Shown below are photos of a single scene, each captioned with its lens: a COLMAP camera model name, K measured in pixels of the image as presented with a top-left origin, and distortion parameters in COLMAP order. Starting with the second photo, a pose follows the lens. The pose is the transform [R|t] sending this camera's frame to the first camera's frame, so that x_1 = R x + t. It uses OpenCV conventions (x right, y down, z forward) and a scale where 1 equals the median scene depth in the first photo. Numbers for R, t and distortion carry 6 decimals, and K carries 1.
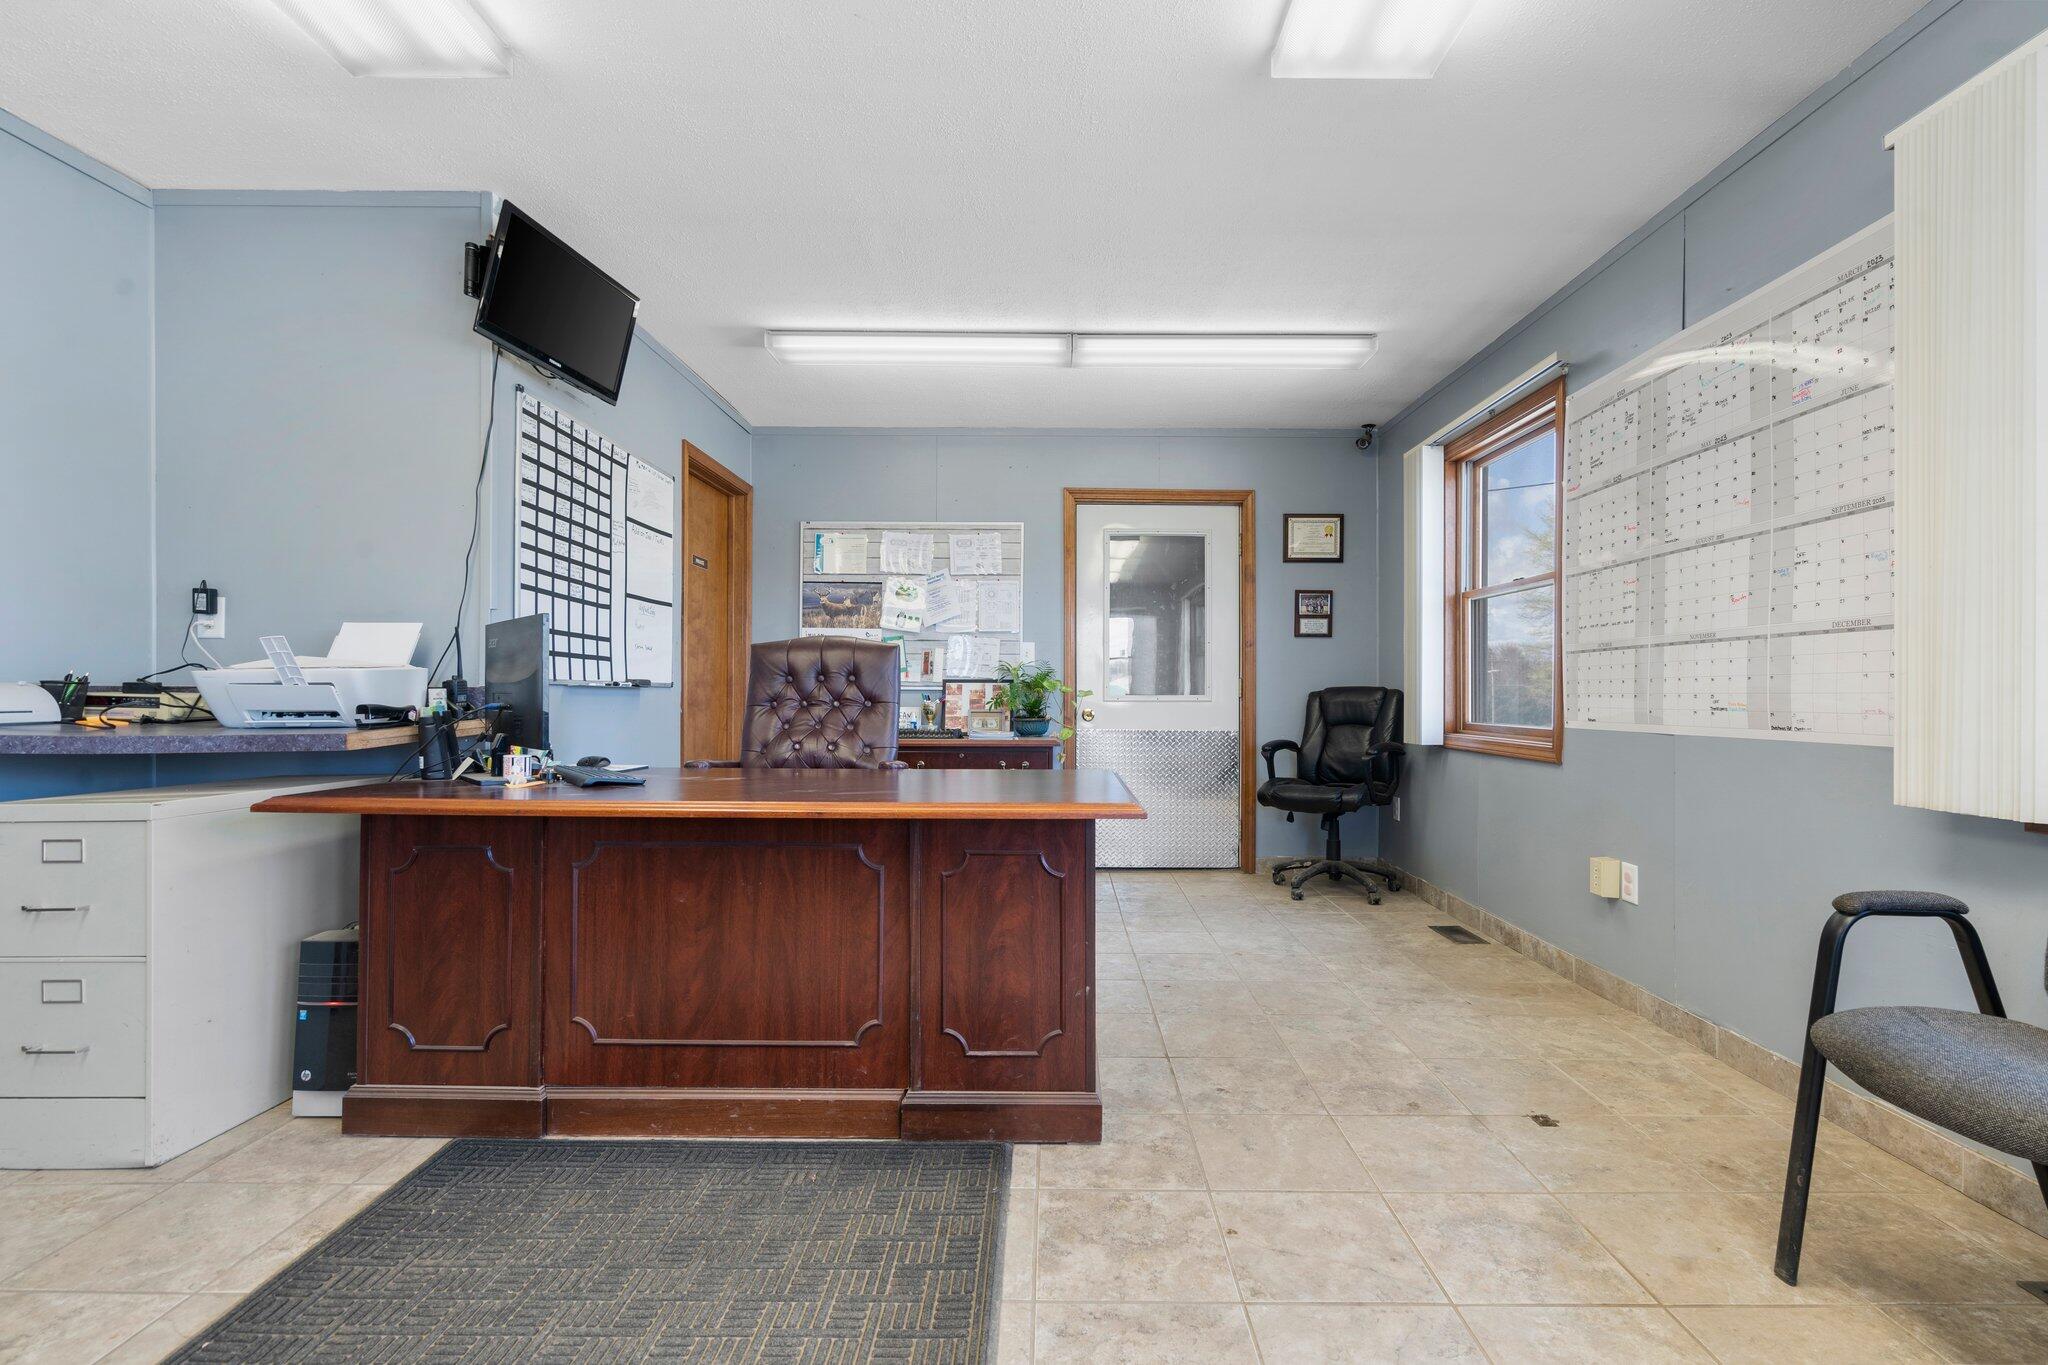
lens RADIAL K [[945.7, 0, 1066.4], [0, 945.7, 689.1], [0, 0, 1]] dist [-0.002461, 0.001015]
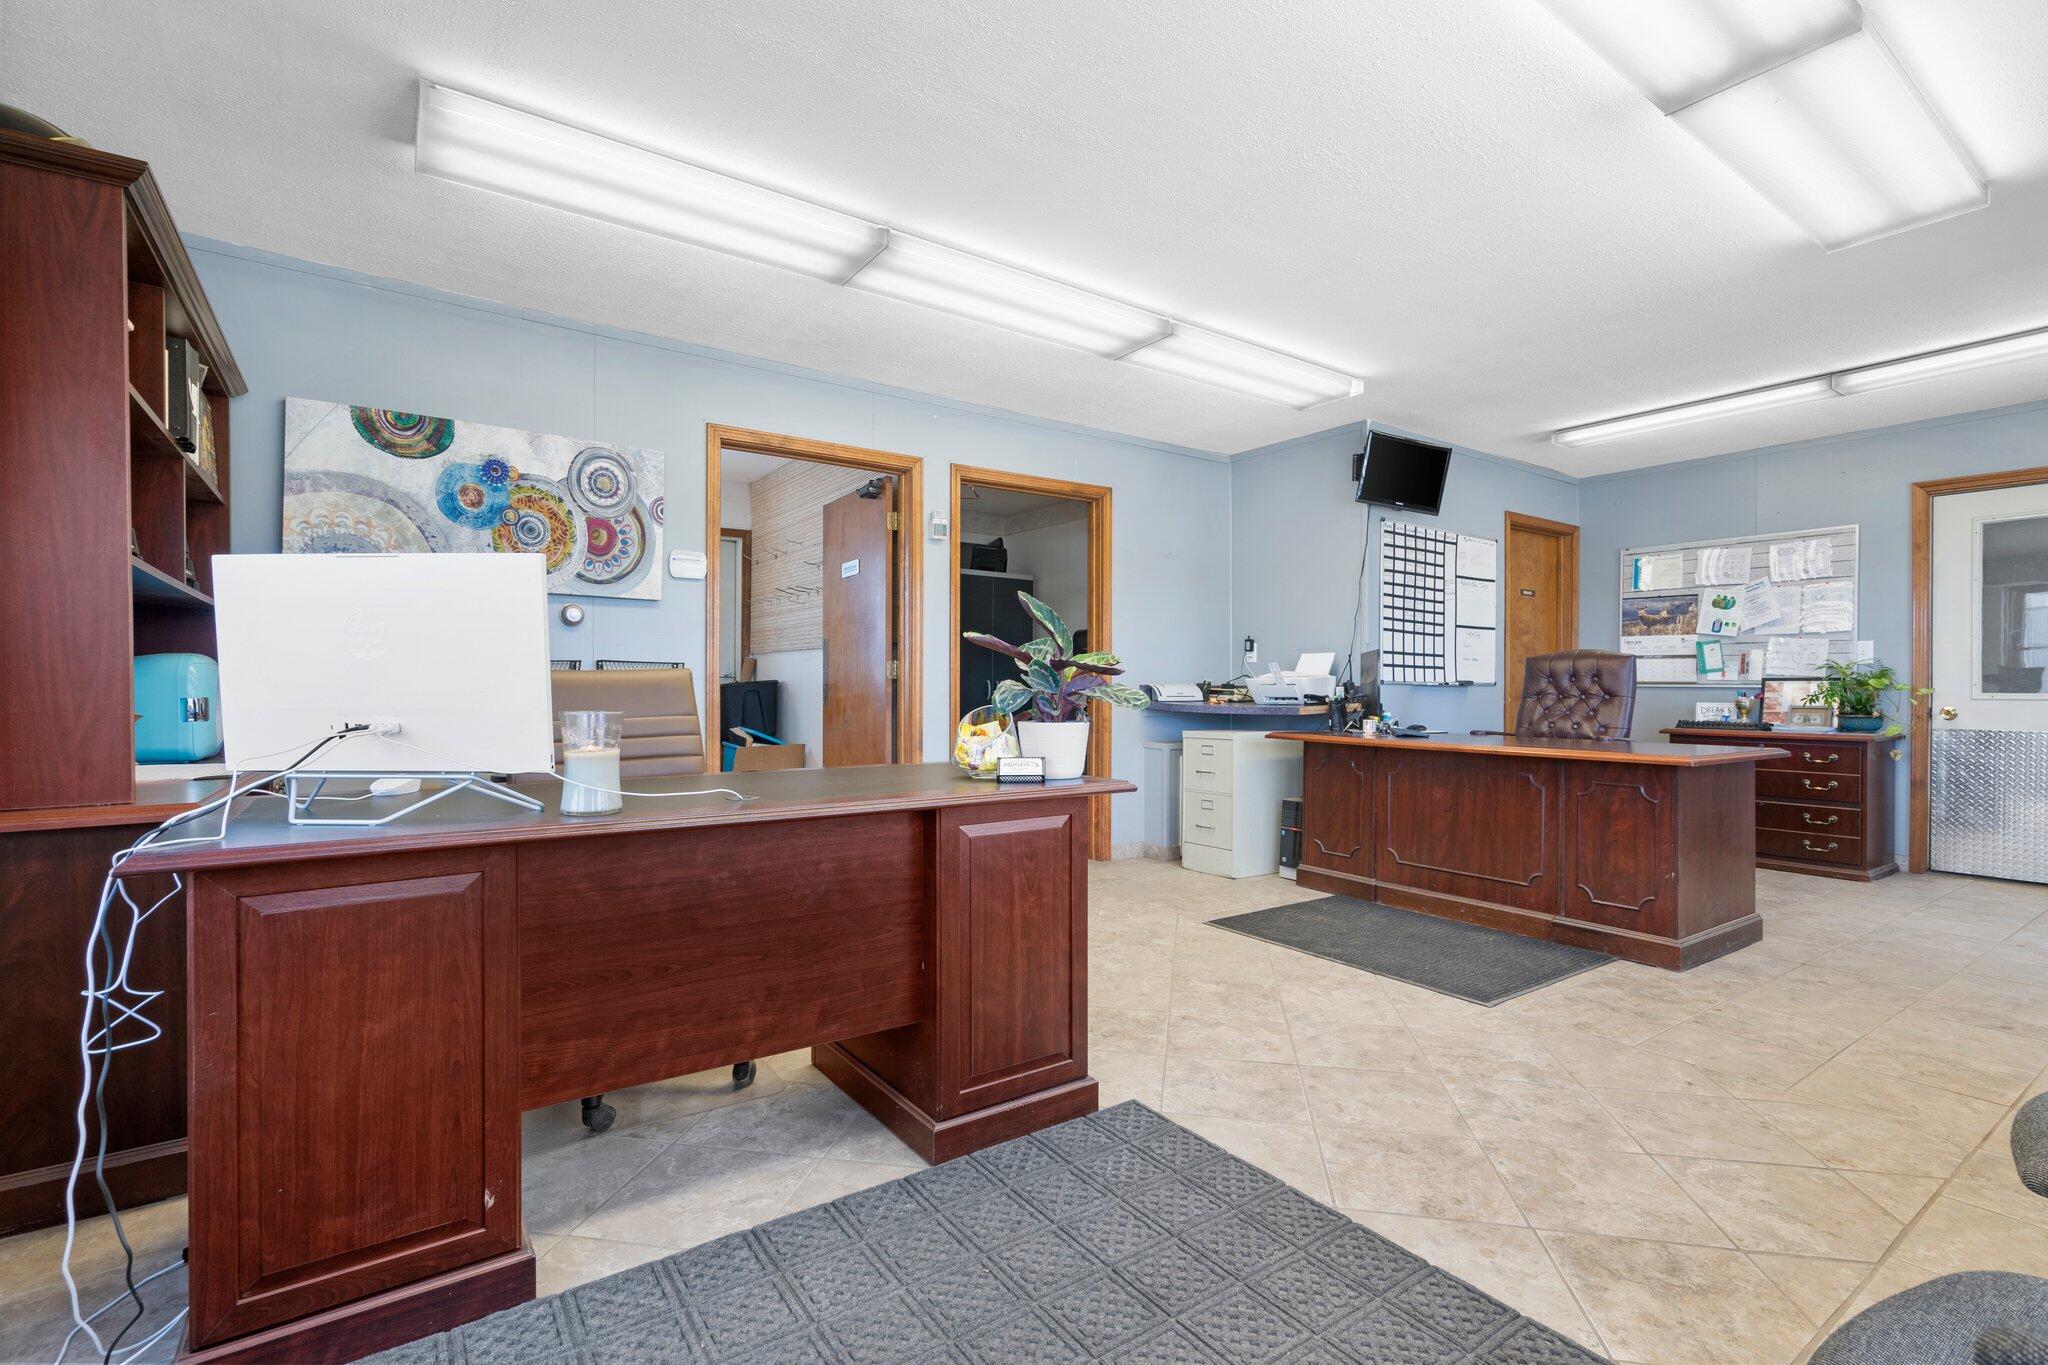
lens RADIAL K [[945.7, 0, 1018.3], [0, 945.7, 692.2], [0, 0, 1]] dist [-0.002461, 0.001015]
pose [[0.560849, 0.003965, -0.827909, 0.437926], [0.000005, 0.999989, 0.004792, 0.001564], [0.827918, -0.002692, 0.560842, -0.489820]]
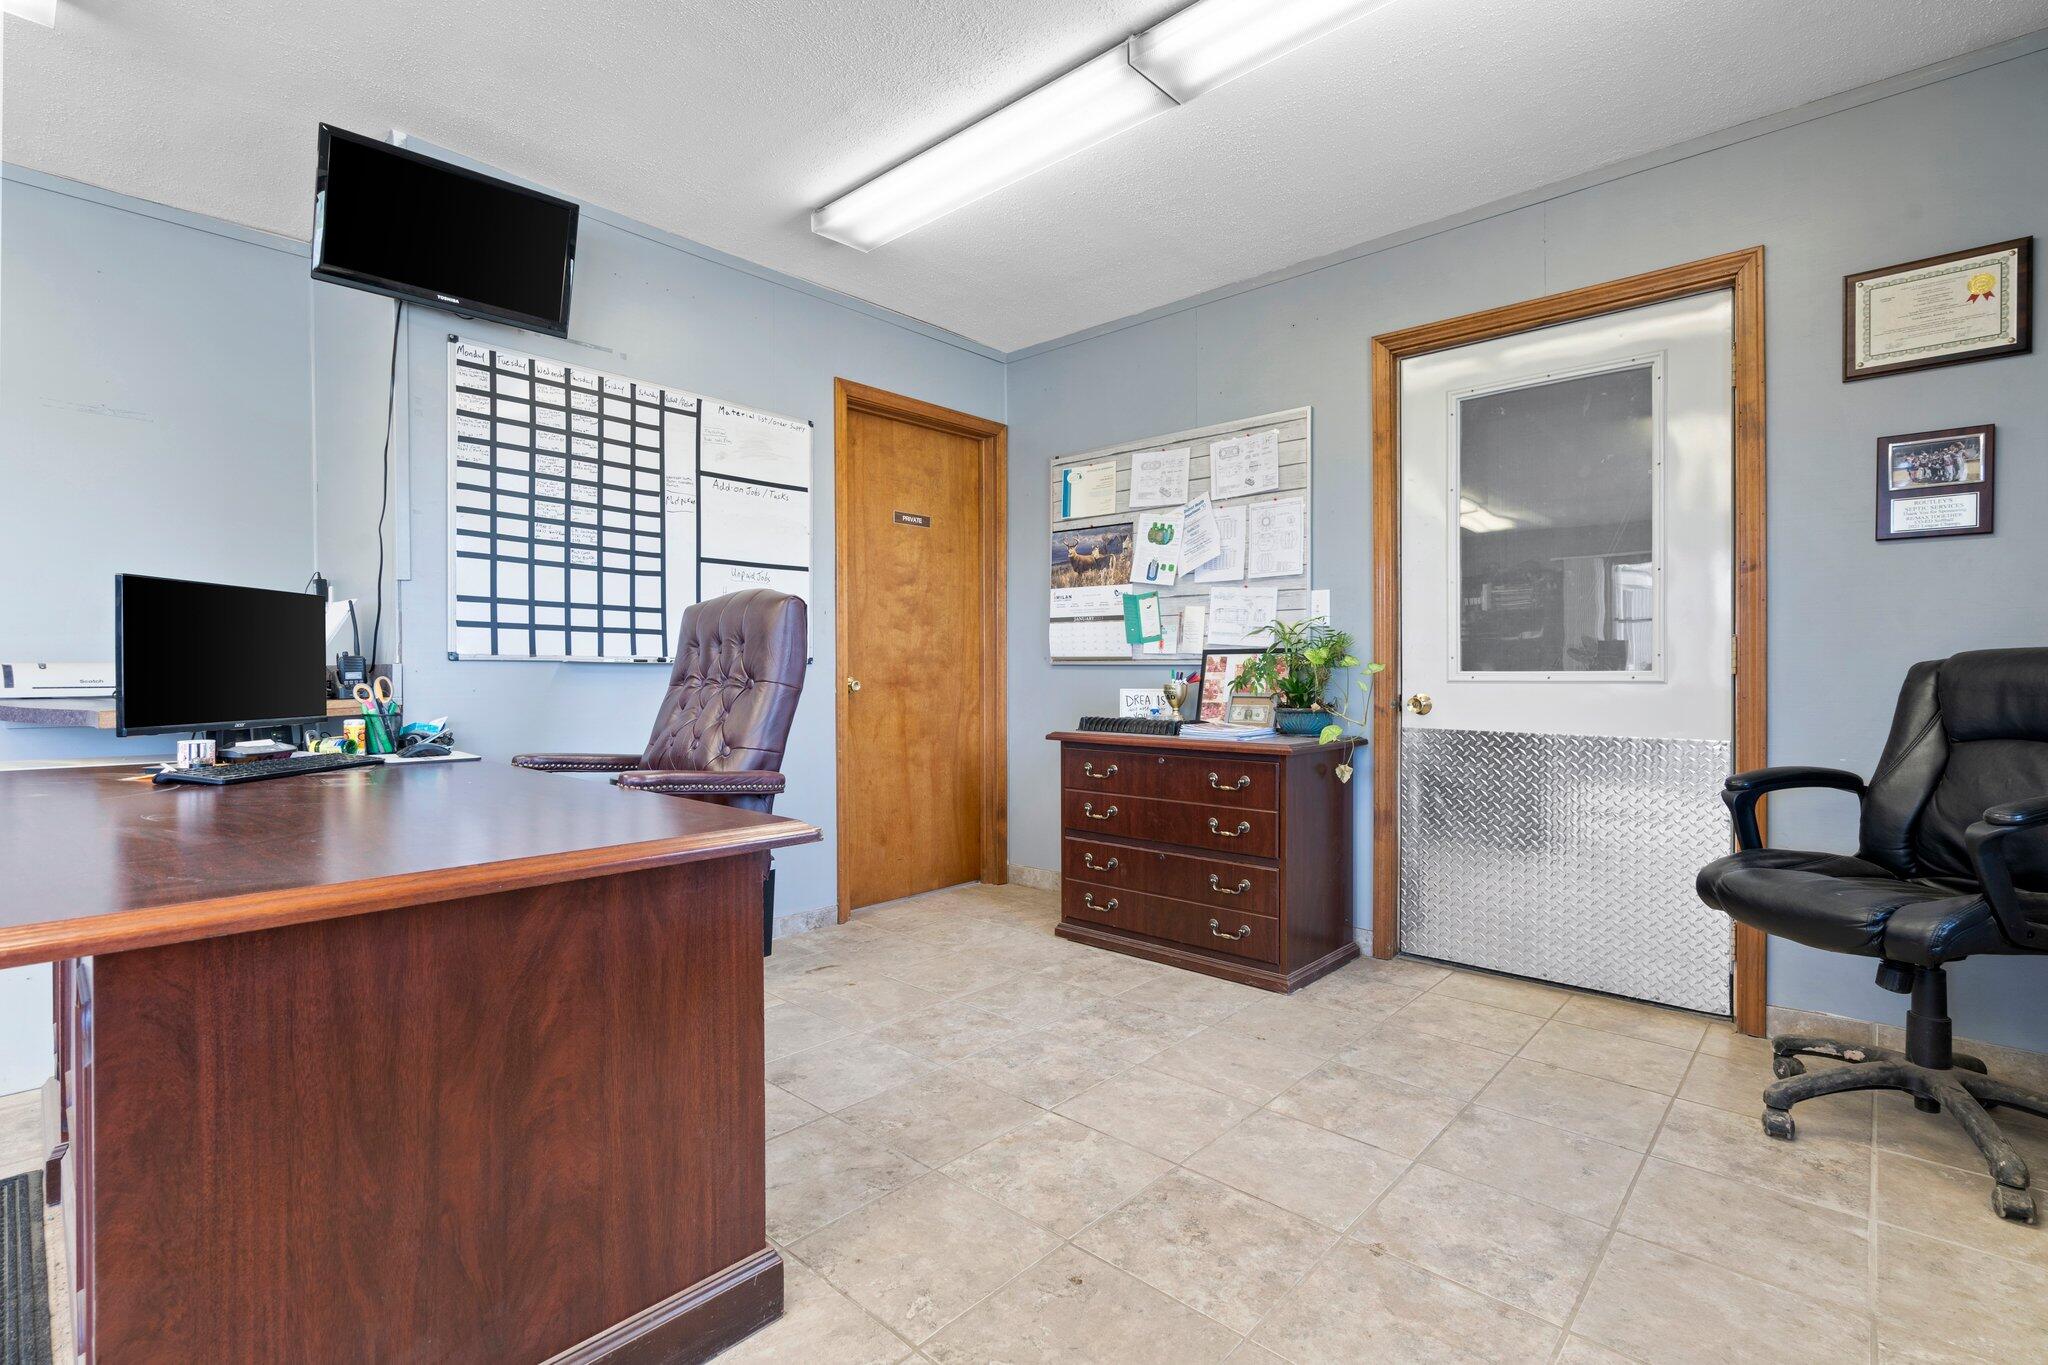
lens RADIAL K [[945.7, 0, 1030.3], [0, 945.7, 675.7], [0, 0, 1]] dist [-0.002461, 0.001015]
pose [[0.731824, -0.000459, -0.681494, 0.384080], [0.005914, 0.999966, 0.005677, 0.006411], [0.681468, -0.008186, 0.731802, 0.591696]]
